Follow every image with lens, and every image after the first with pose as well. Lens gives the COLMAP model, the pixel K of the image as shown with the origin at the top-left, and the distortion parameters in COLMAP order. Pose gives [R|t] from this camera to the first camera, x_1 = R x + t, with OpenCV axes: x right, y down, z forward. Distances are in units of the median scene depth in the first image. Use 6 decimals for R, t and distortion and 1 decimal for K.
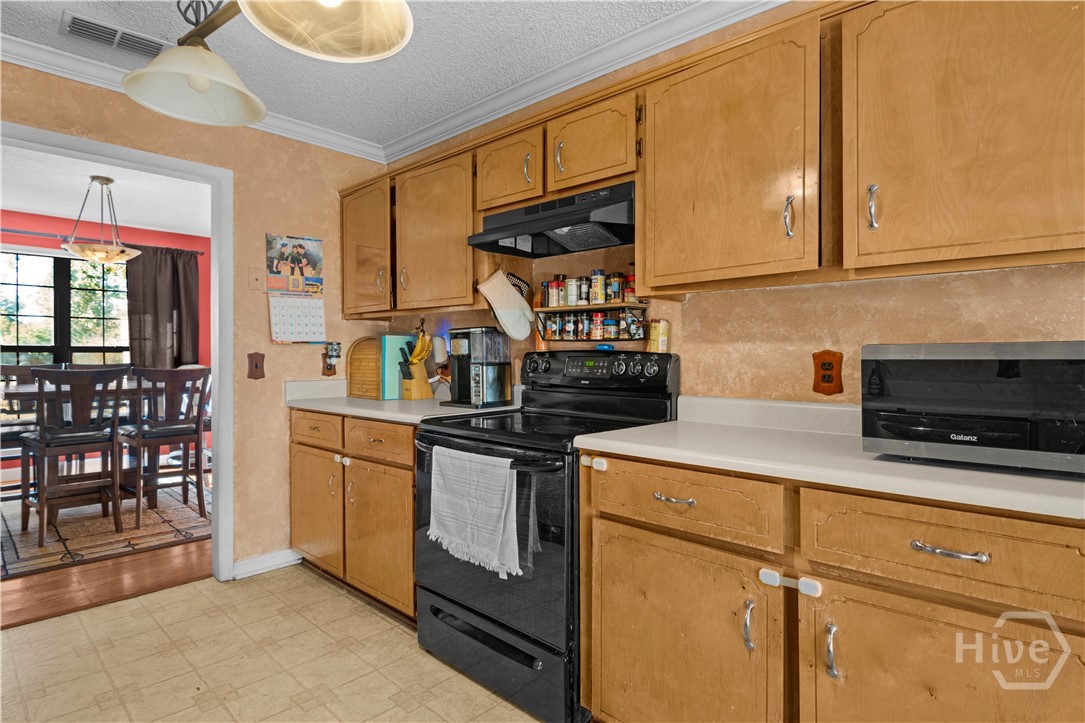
lens RADIAL K [[566.0, 0, 540.3], [0, 566.0, 368.3], [0, 0, 1]] dist [-0.002580, -0.000293]
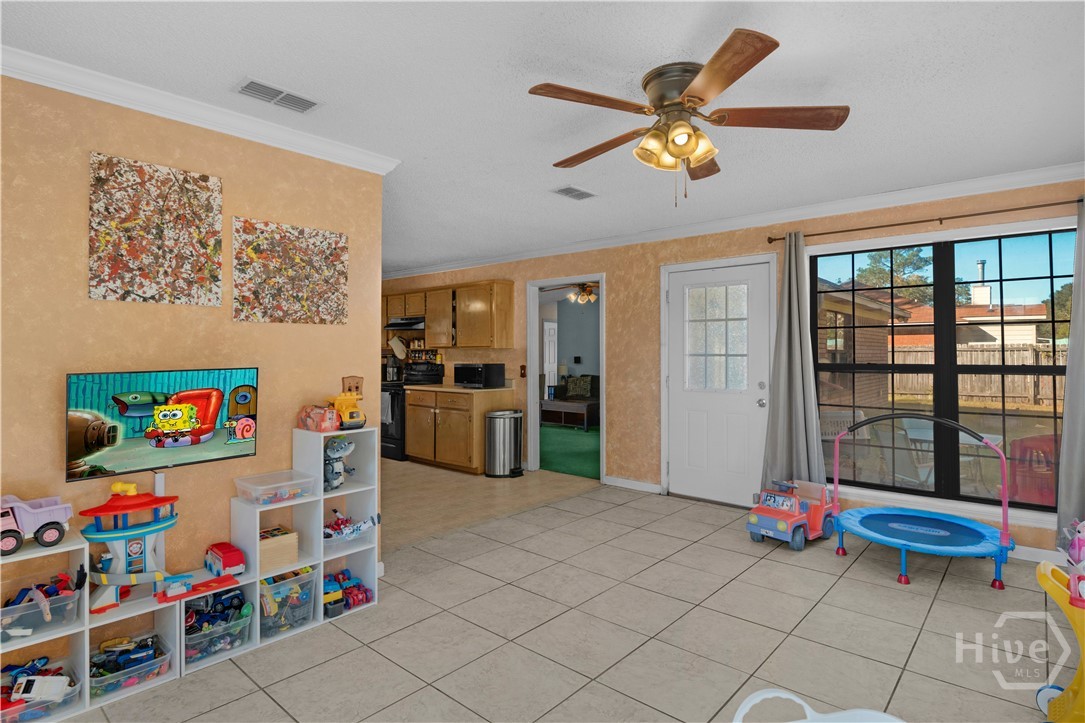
lens RADIAL K [[566.0, 0, 540.3], [0, 566.0, 368.3], [0, 0, 1]] dist [-0.002580, -0.000293]
pose [[0.999601, -0.008768, 0.026854, 0.652983], [0.008562, 0.999933, 0.007787, -0.019656], [-0.026921, -0.007554, 0.999609, -2.146879]]
